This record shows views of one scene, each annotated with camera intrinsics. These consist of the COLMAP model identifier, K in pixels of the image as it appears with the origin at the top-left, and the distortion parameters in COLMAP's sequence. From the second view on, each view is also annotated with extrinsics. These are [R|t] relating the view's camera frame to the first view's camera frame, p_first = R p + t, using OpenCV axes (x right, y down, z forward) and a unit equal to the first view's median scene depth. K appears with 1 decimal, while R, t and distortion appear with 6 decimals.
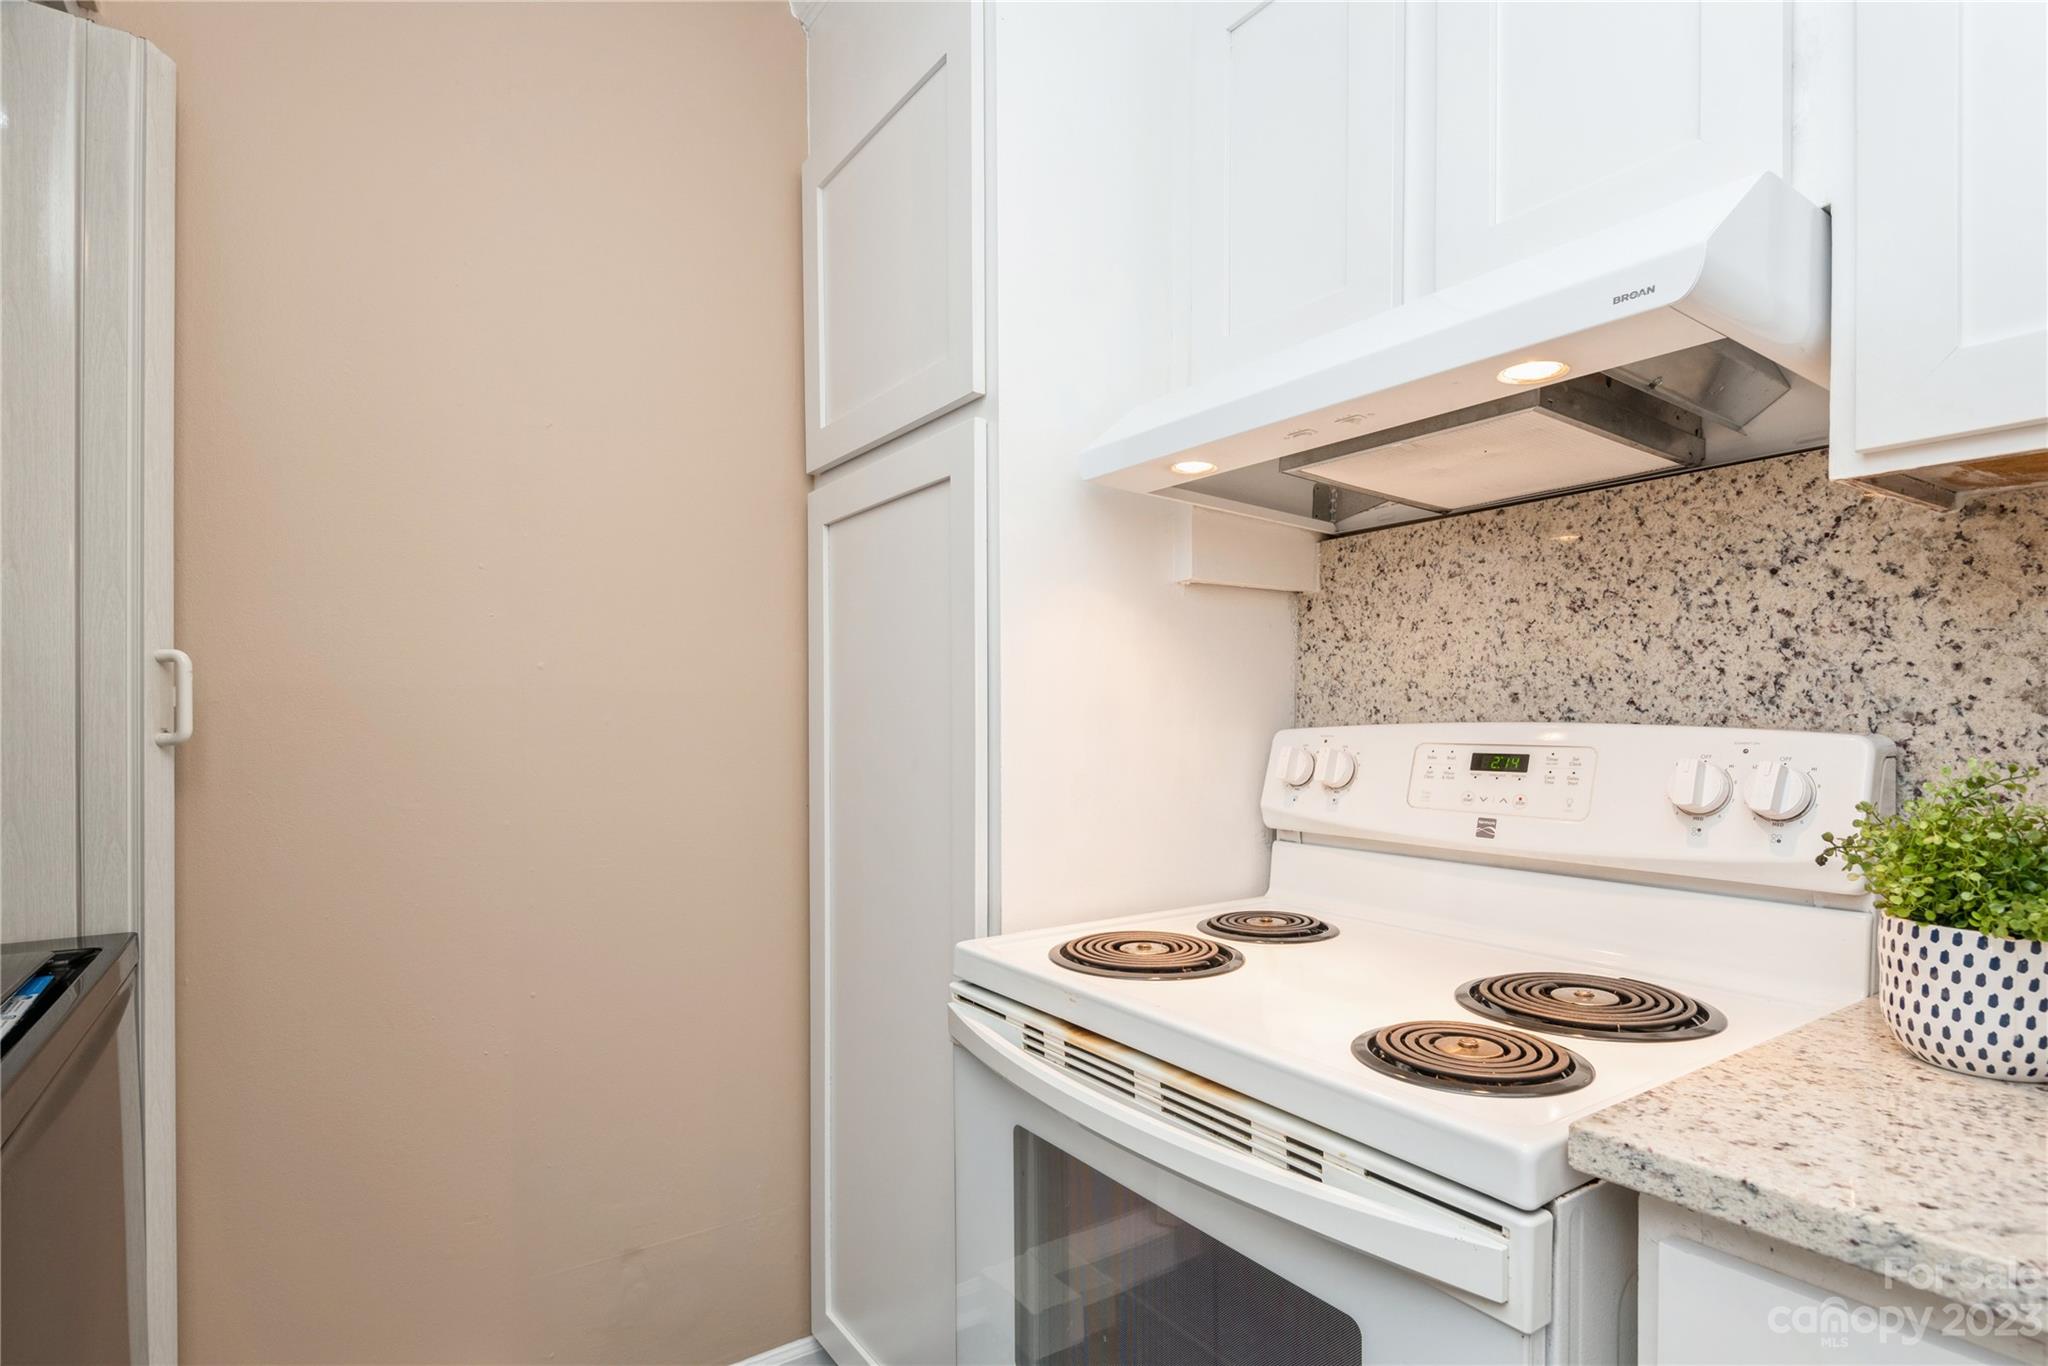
lens RADIAL K [[1047.4, 0, 1017.0], [0, 1047.4, 732.6], [0, 0, 1]] dist [0.018556, -0.002108]
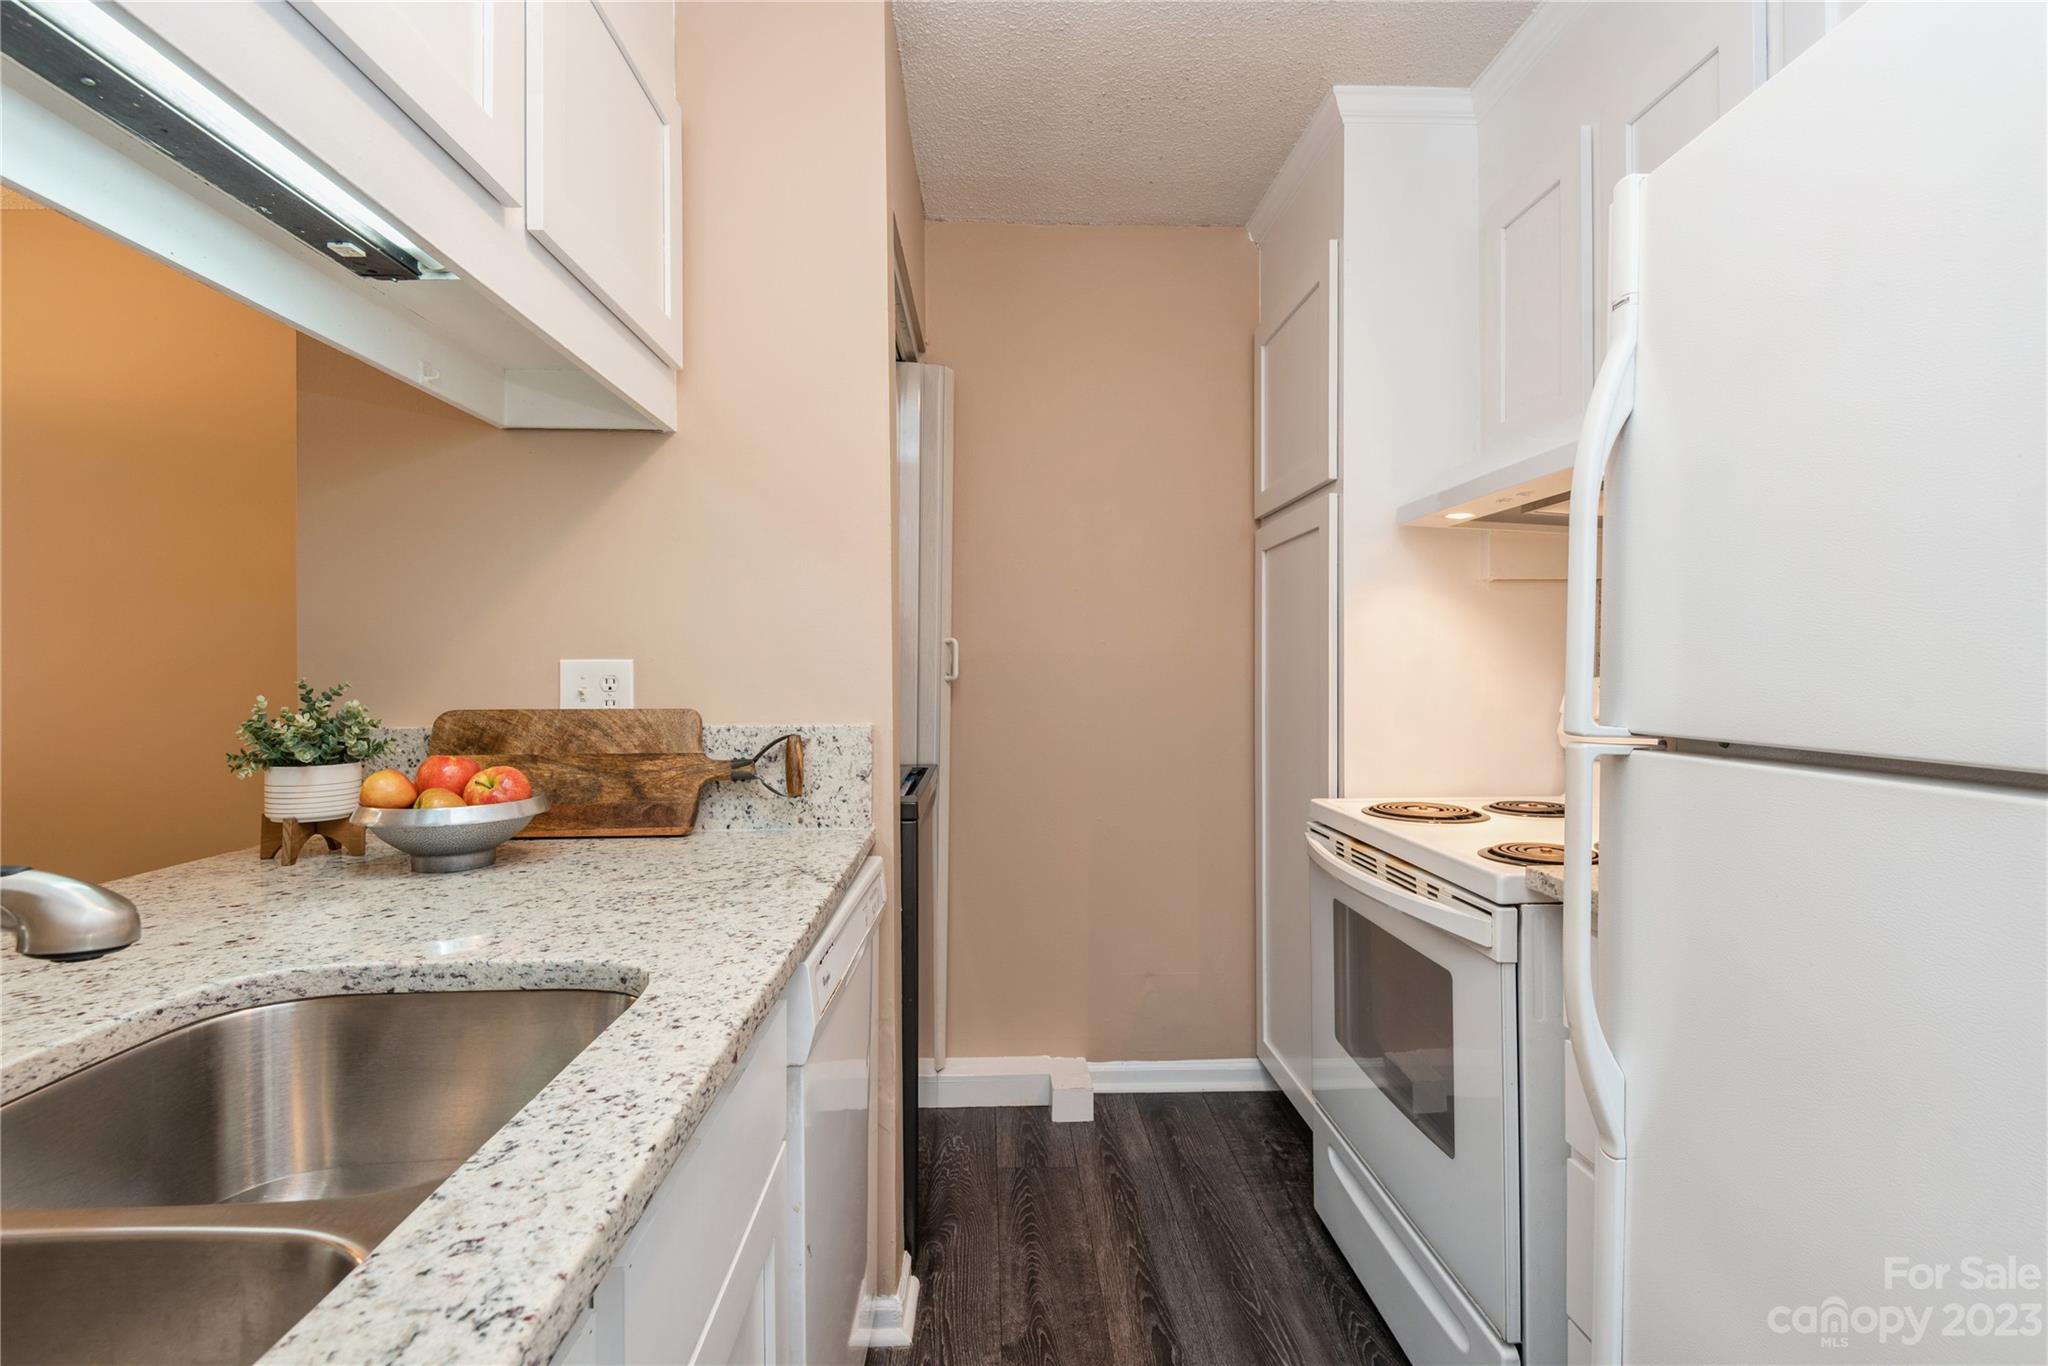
lens RADIAL K [[958.8, 0, 1024.6], [0, 958.8, 649.0], [0, 0, 1]] dist [0.029539, -0.000211]
pose [[0.856830, -0.008450, -0.515530, 0.349184], [-0.009728, 0.999423, -0.032551, 0.007628], [0.515507, 0.032905, 0.856253, -0.604917]]
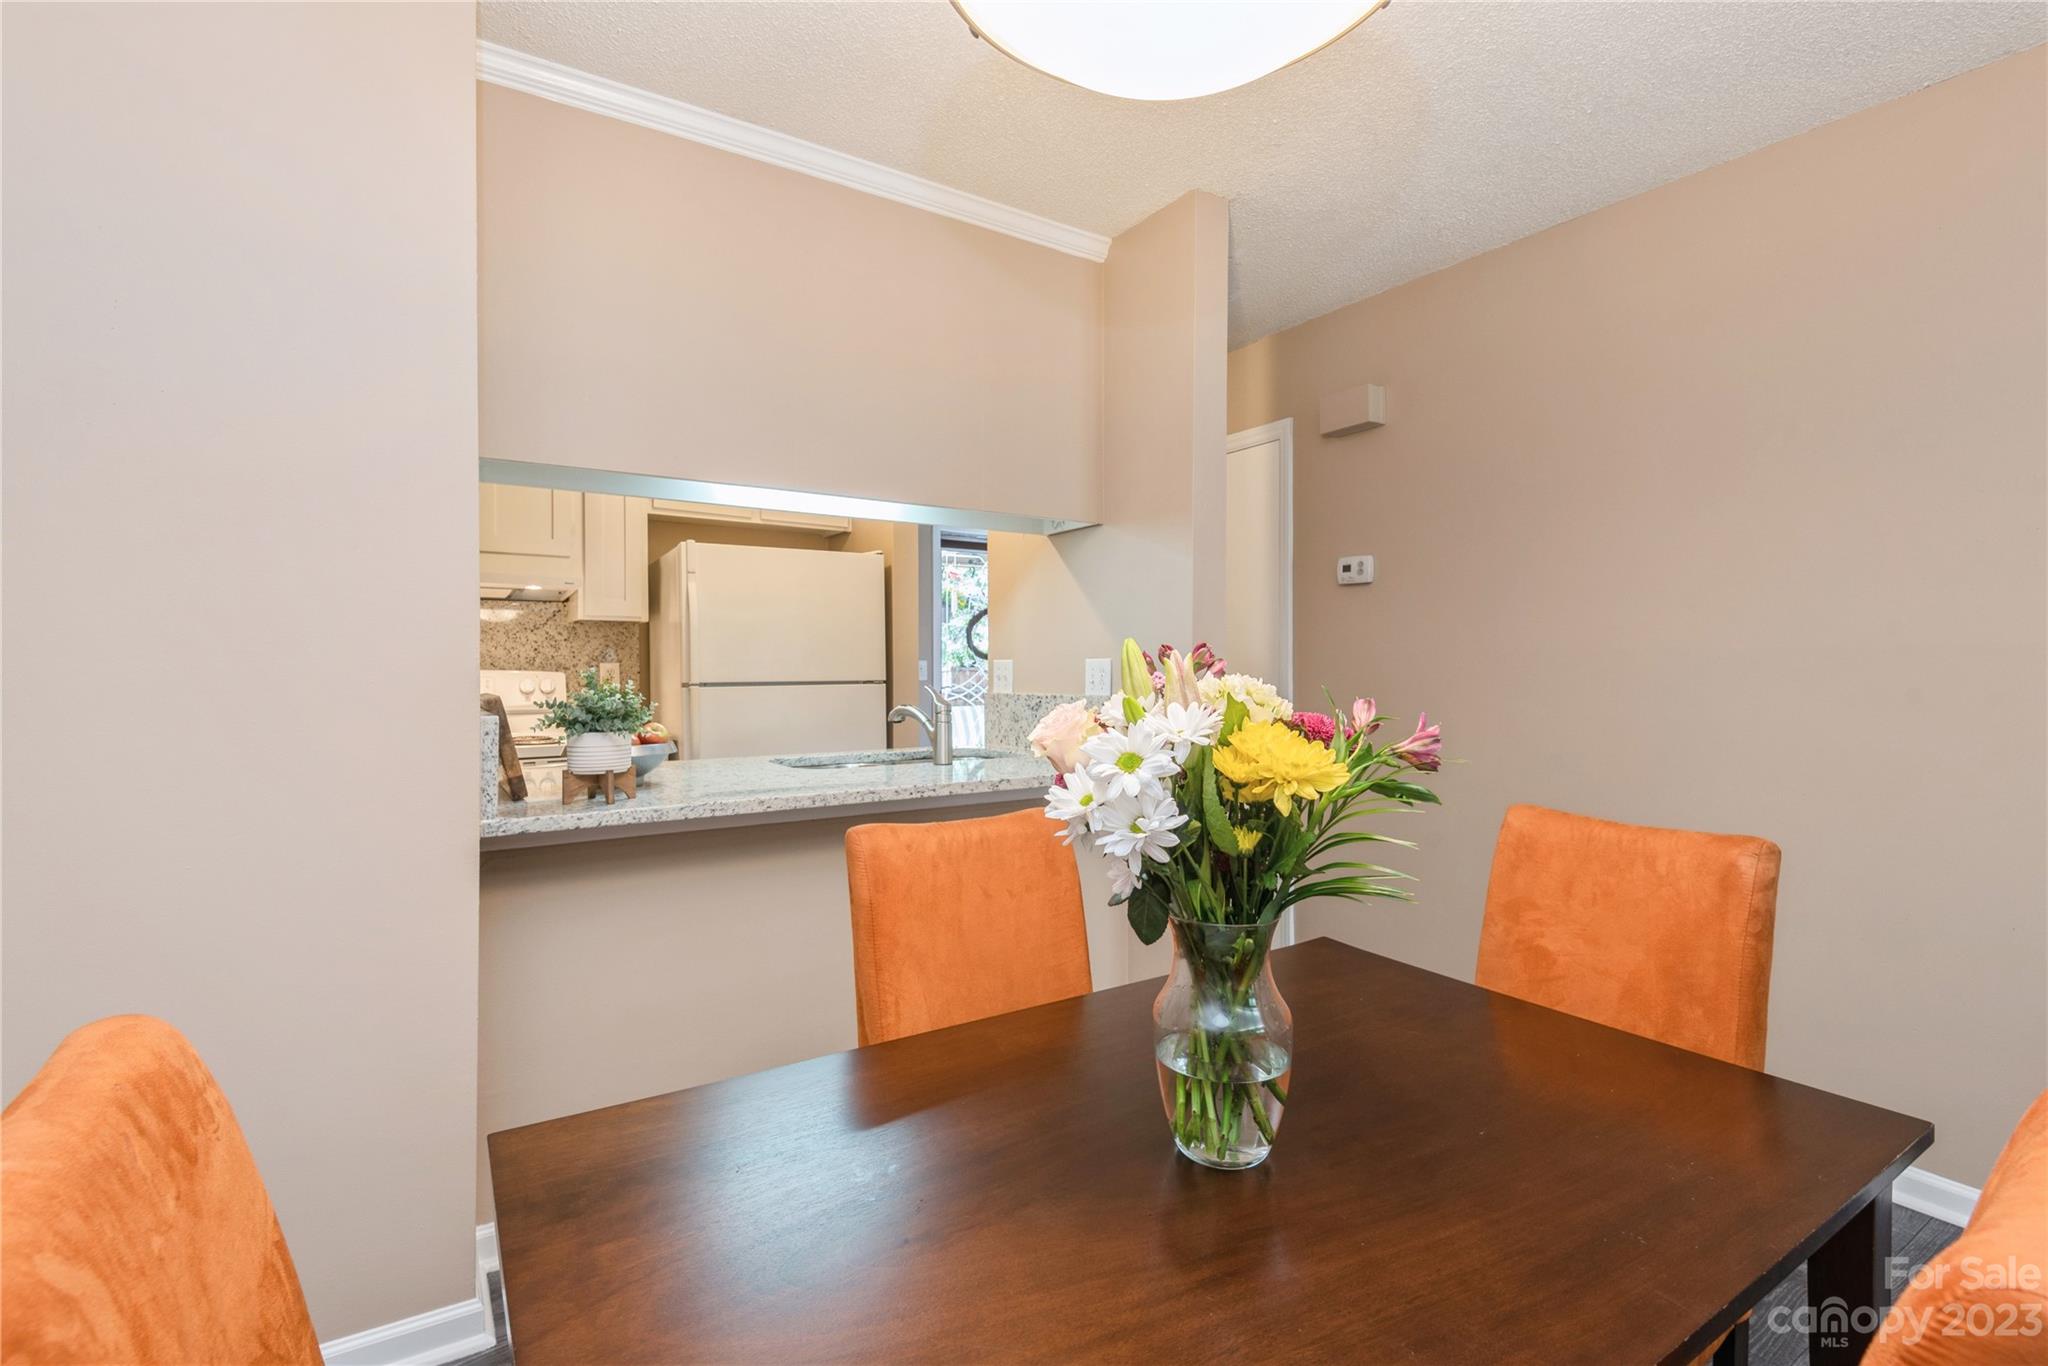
lens RADIAL K [[933.5, 0, 1026.8], [0, 933.5, 653.9], [0, 0, 1]] dist [0.001093, -0.000802]
pose [[0.007108, 0.017588, 0.999820, -2.420451], [0.021804, 0.999605, -0.017740, 0.029732], [-0.999737, 0.021926, 0.006721, -0.749759]]
